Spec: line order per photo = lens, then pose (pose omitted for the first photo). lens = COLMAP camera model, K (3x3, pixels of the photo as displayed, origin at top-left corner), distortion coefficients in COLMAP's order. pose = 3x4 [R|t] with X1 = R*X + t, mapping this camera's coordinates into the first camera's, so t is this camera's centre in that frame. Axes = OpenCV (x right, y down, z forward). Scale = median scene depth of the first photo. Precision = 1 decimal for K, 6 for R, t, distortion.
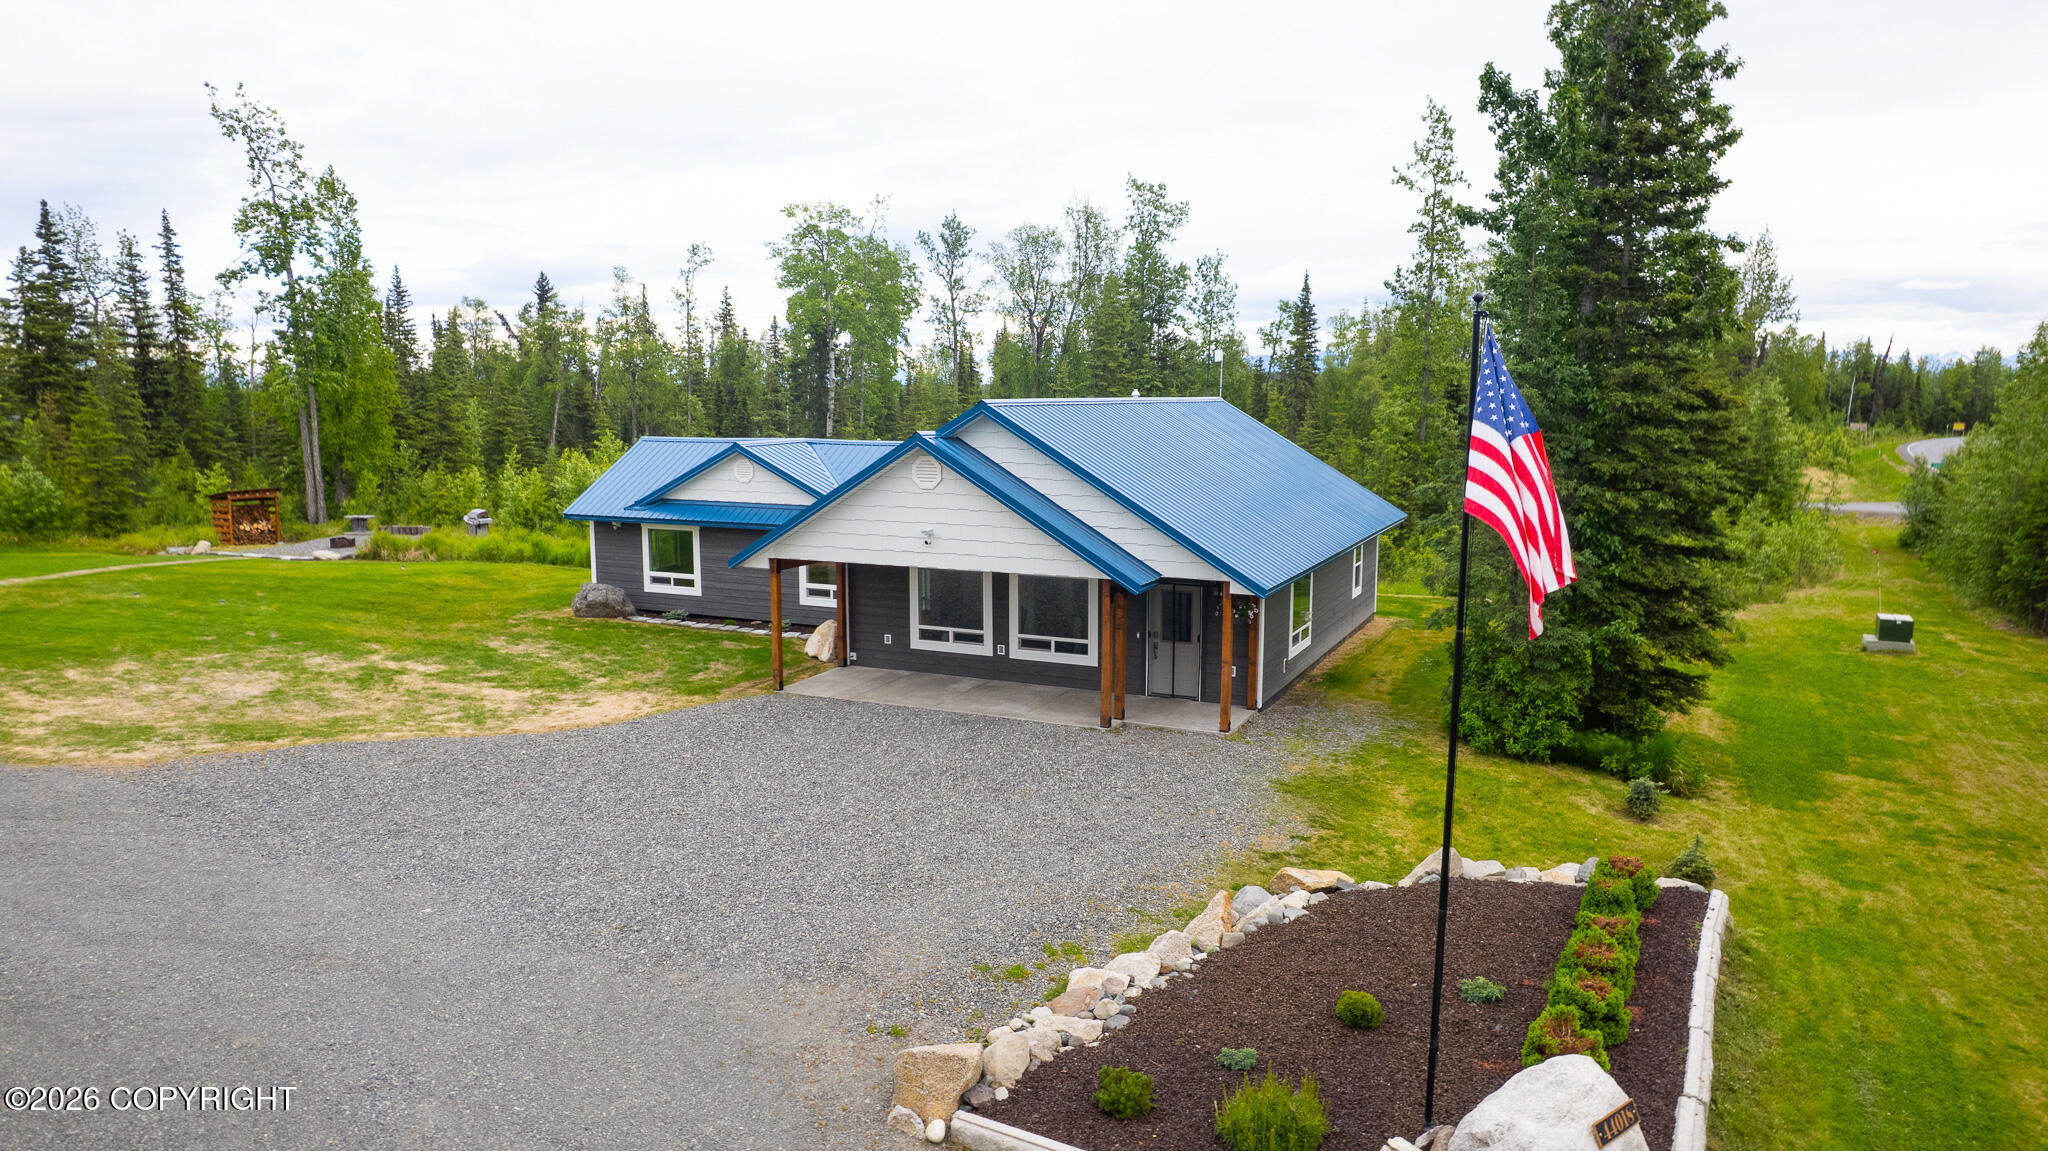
lens RADIAL K [[1308.7, 0, 1025.5], [0, 1308.7, 582.7], [0, 0, 1]] dist [-0.083717, 0.078345]
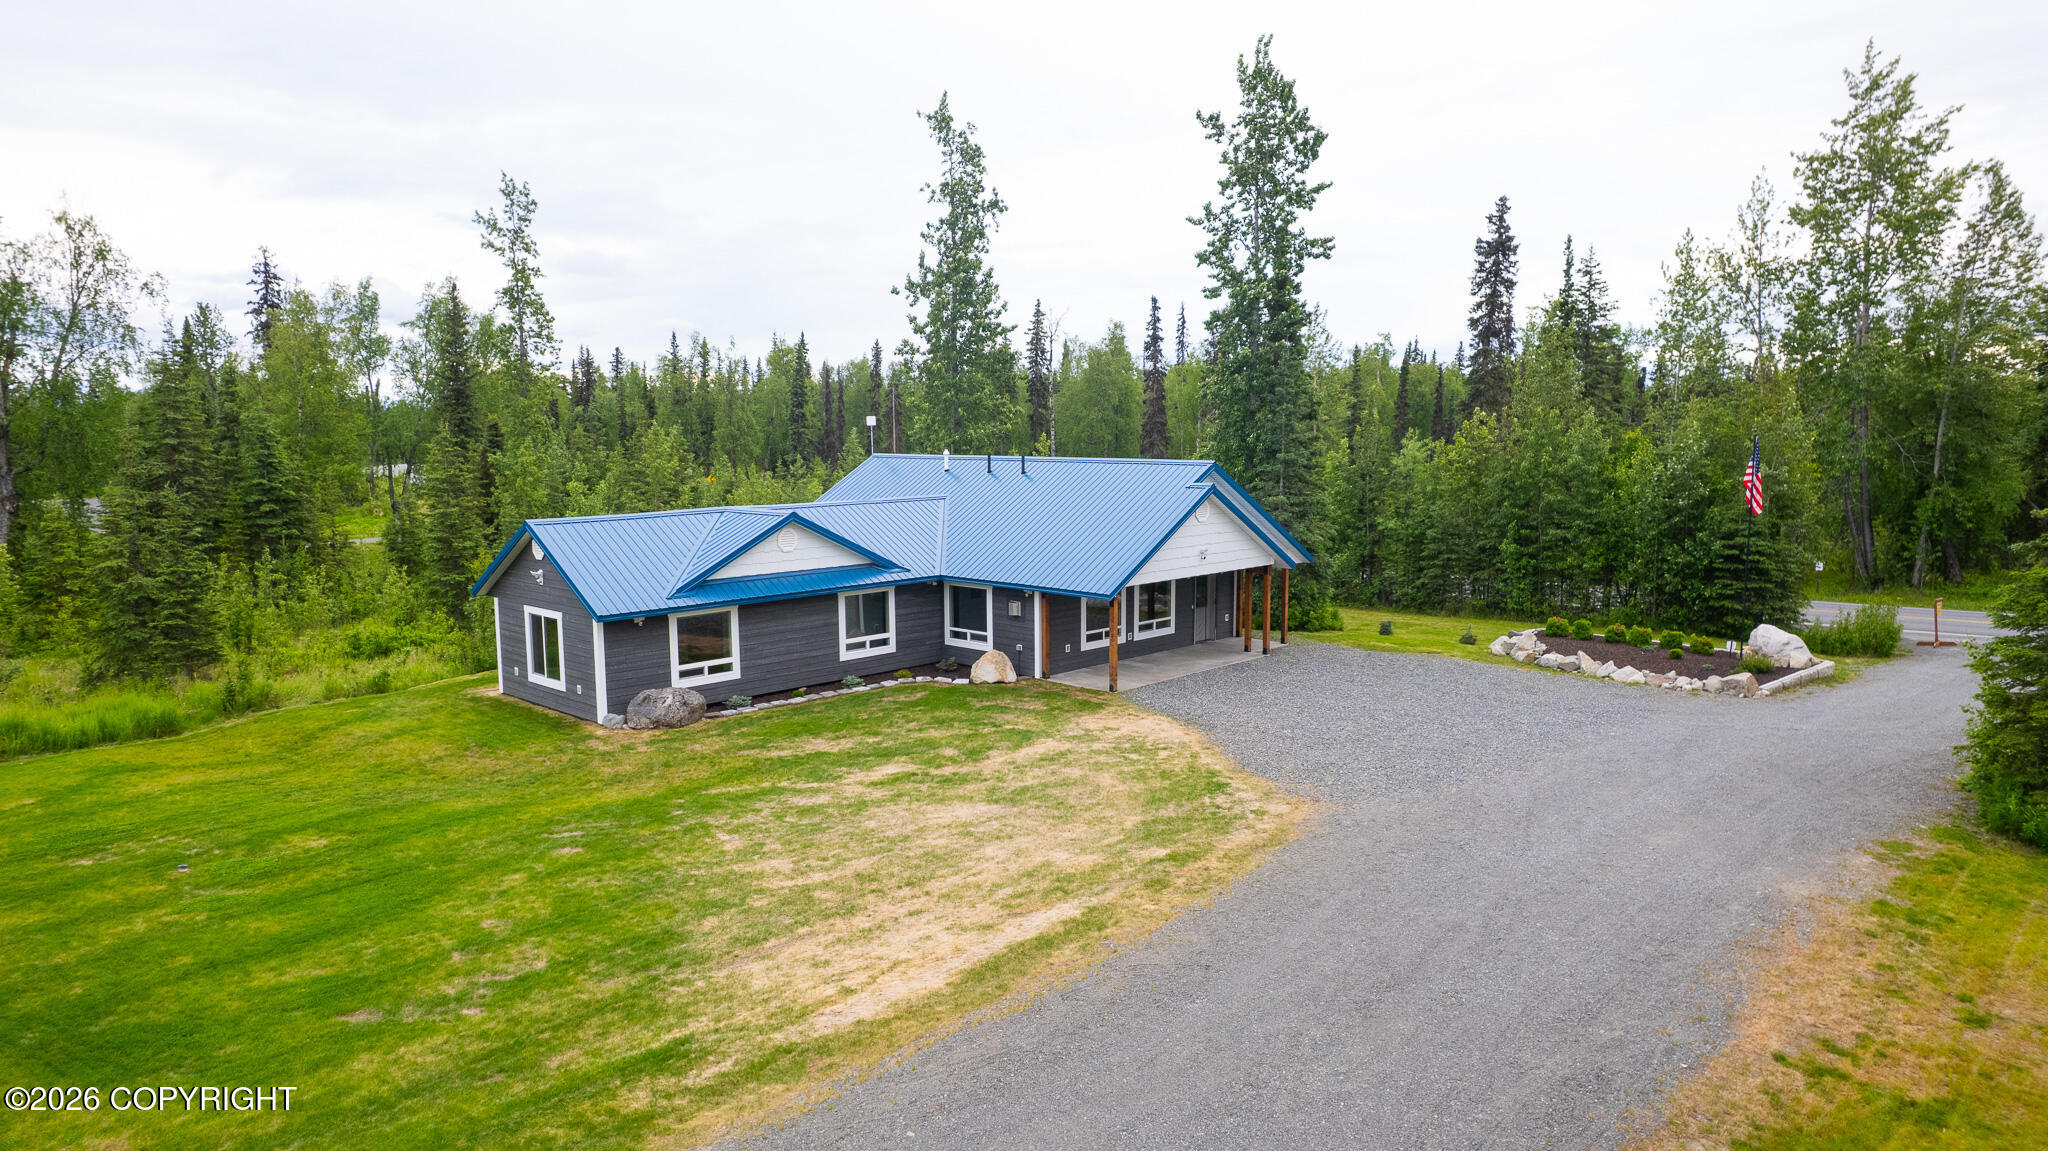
lens RADIAL K [[1308.7, 0, 1025.5], [0, 1308.7, 582.7], [0, 0, 1]] dist [-0.083717, 0.078345]
pose [[0.314919, -0.118383, 0.941707, -1.273548], [0.142566, 0.986834, 0.076380, -0.120348], [-0.938350, 0.110202, 0.327650, 0.584665]]
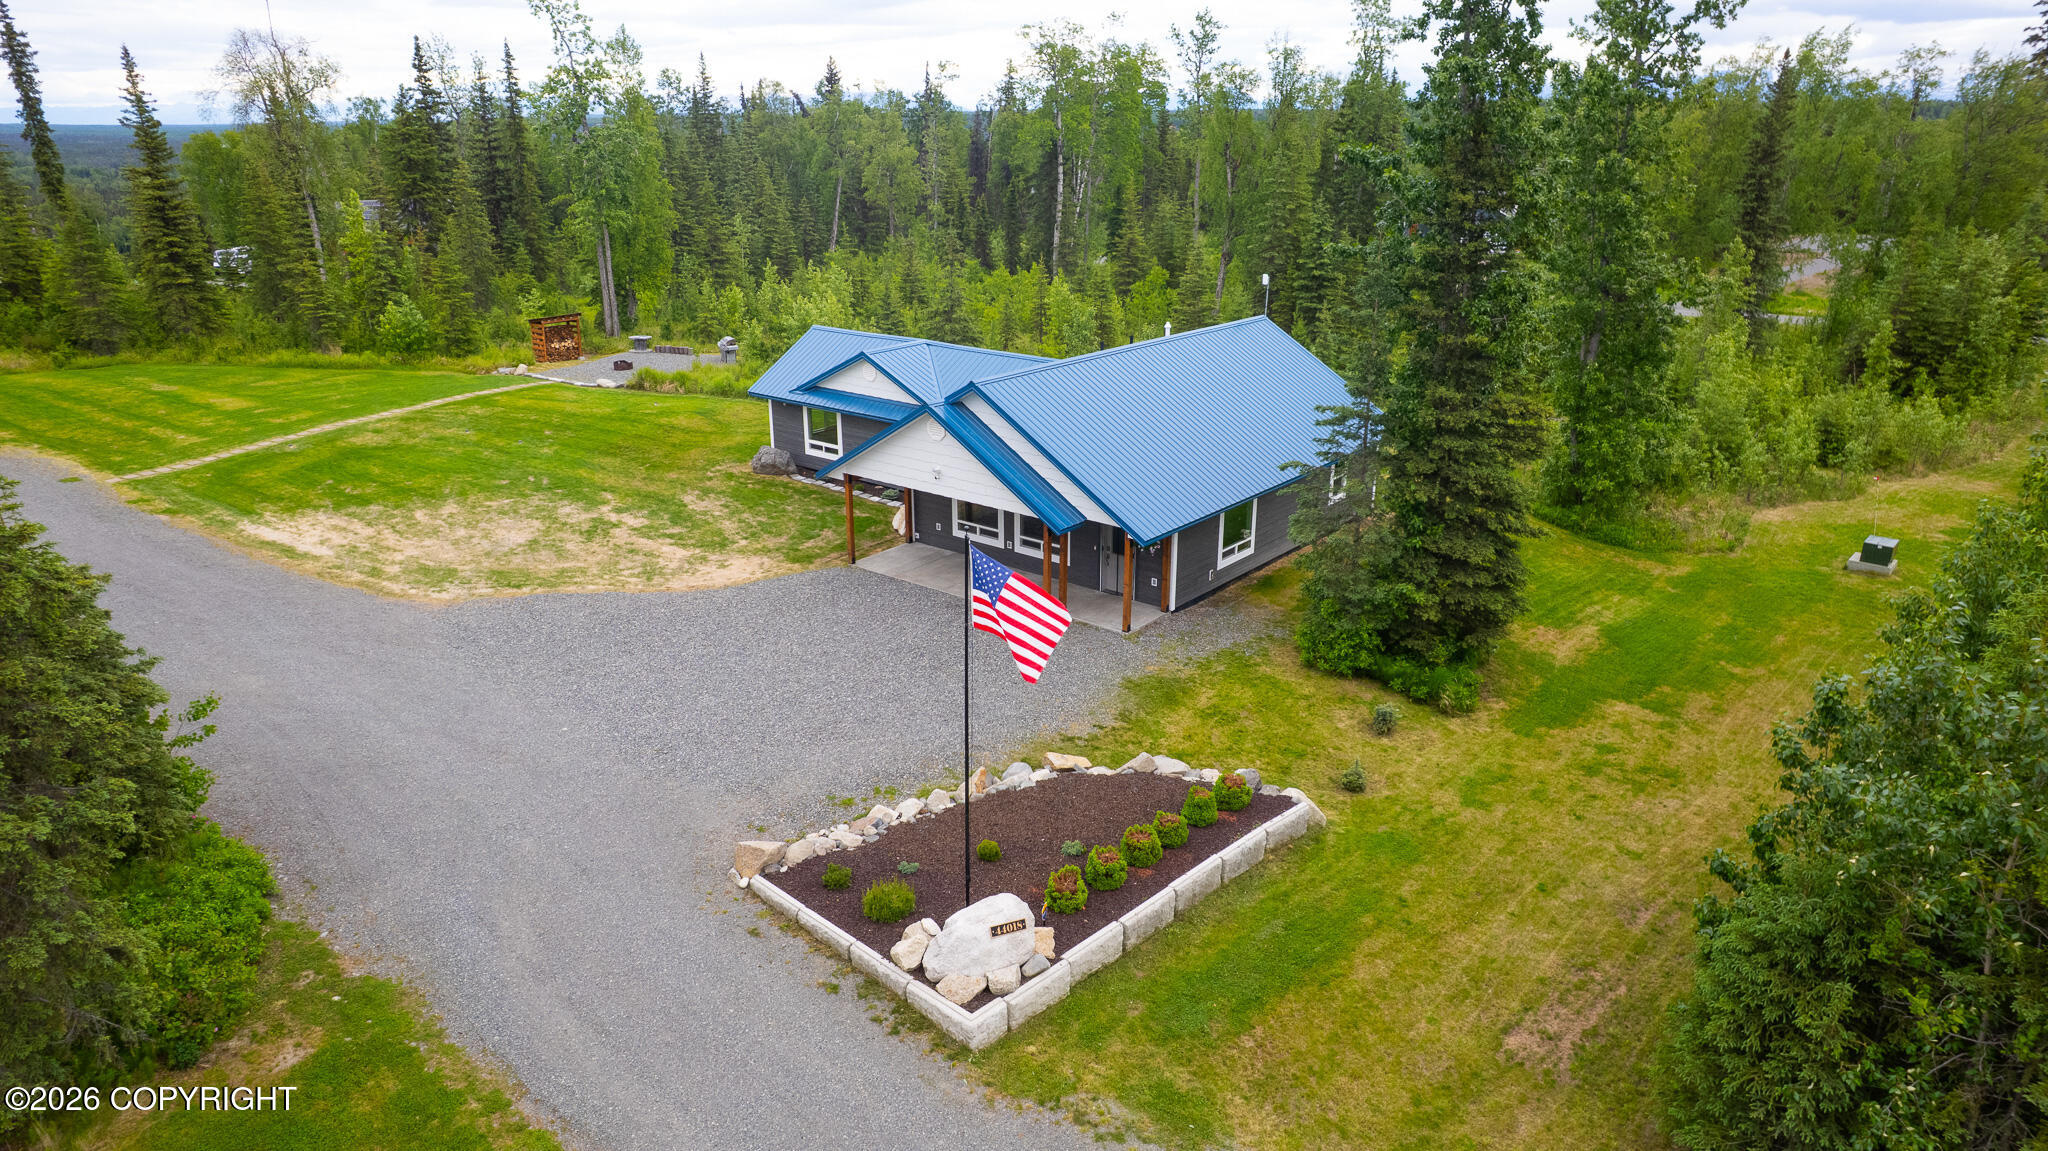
lens RADIAL K [[1306.2, 0, 1024.0], [0, 1306.2, 575.5], [0, 0, 1]] dist [-0.047936, 0.000098]
pose [[0.969947, 0.080287, -0.229690, 0.288248], [-0.034143, 0.979563, 0.198219, -0.174010], [0.240910, -0.184420, 0.952865, -0.281108]]
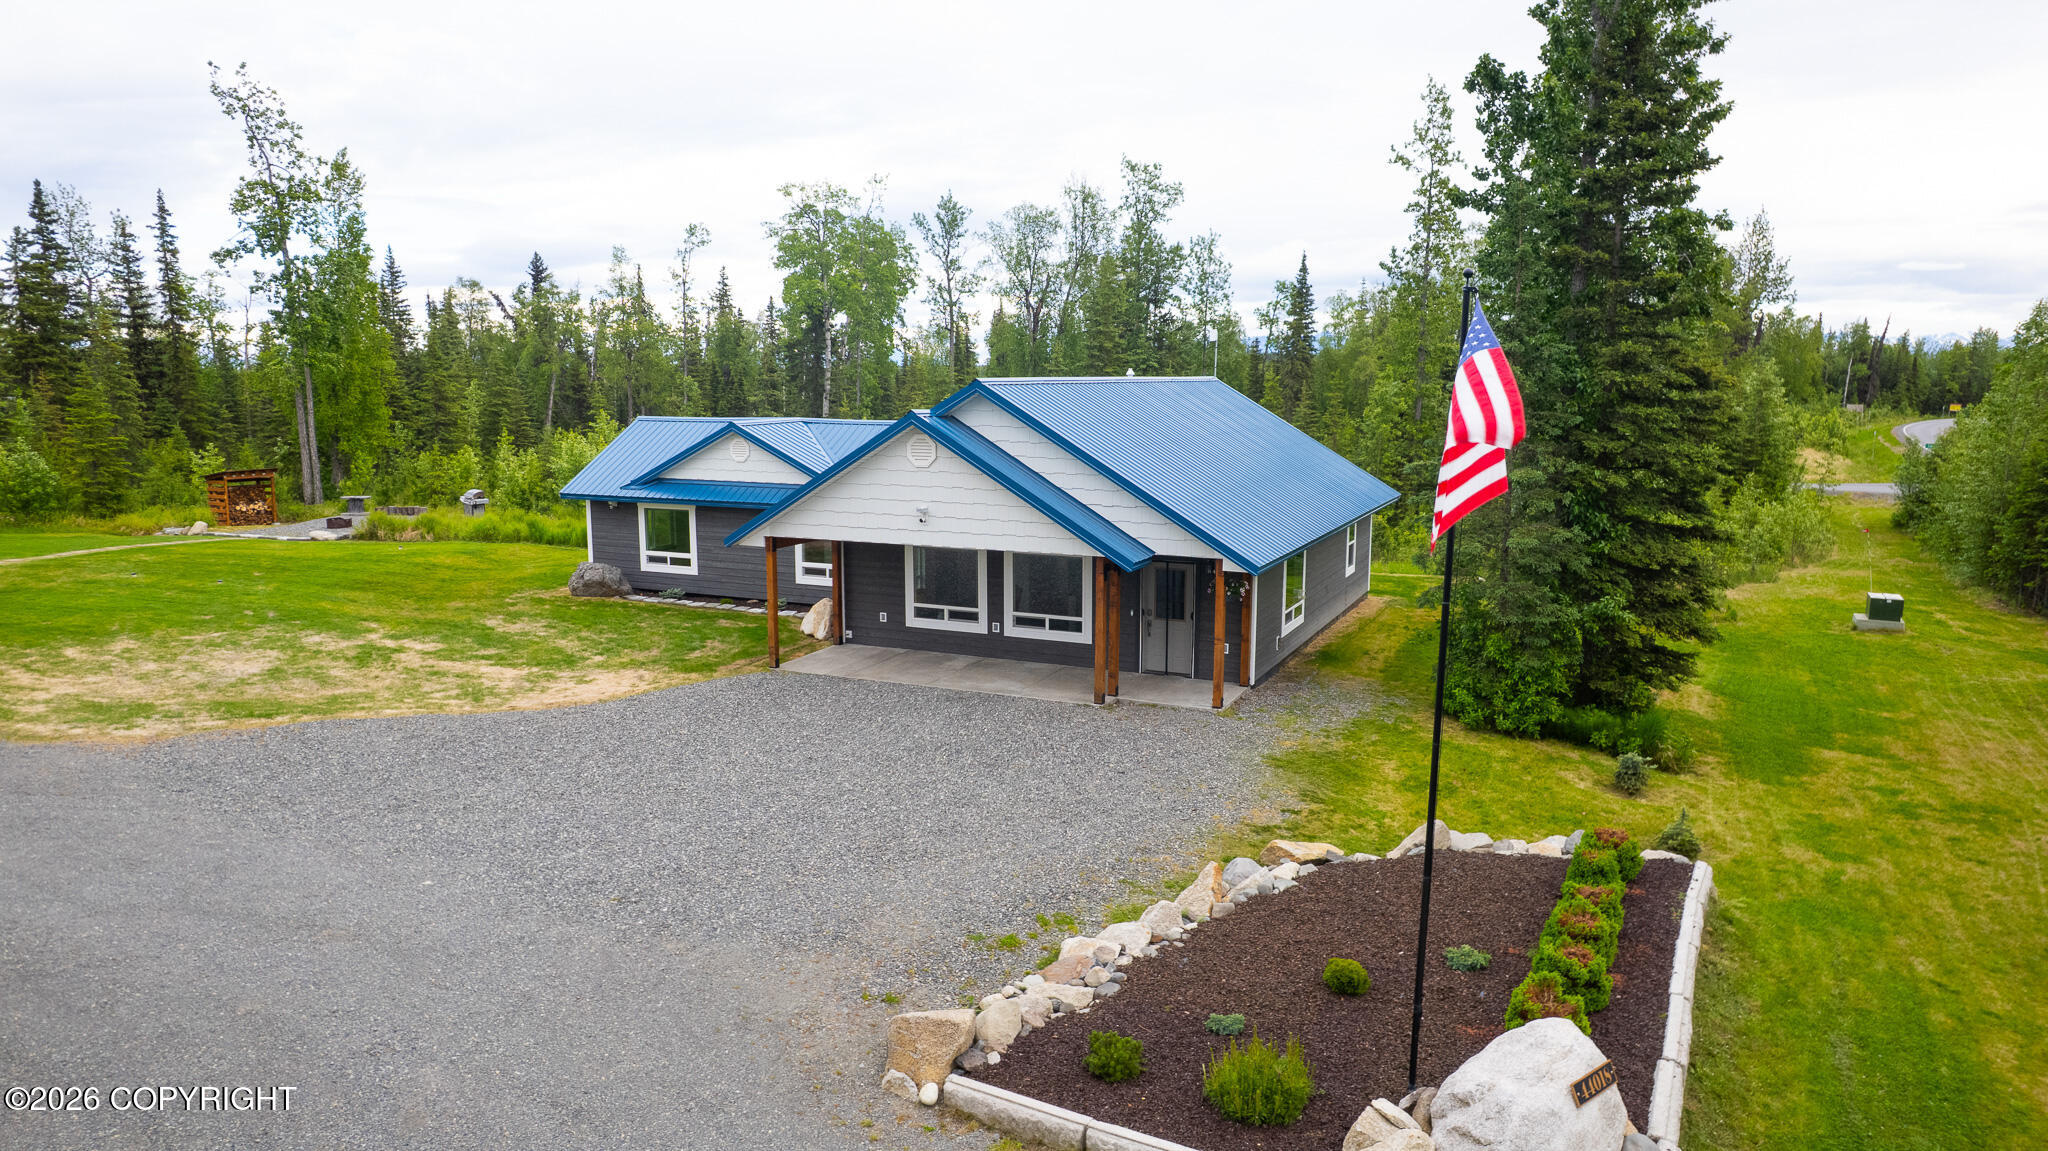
lens RADIAL K [[1308.7, 0, 1025.5], [0, 1308.7, 582.7], [0, 0, 1]] dist [-0.083717, 0.078345]
pose [[0.999997, -0.000450, 0.002377, 0.001609], [0.000417, 0.999900, 0.014124, 0.002439], [-0.002384, -0.014123, 0.999897, -0.005151]]
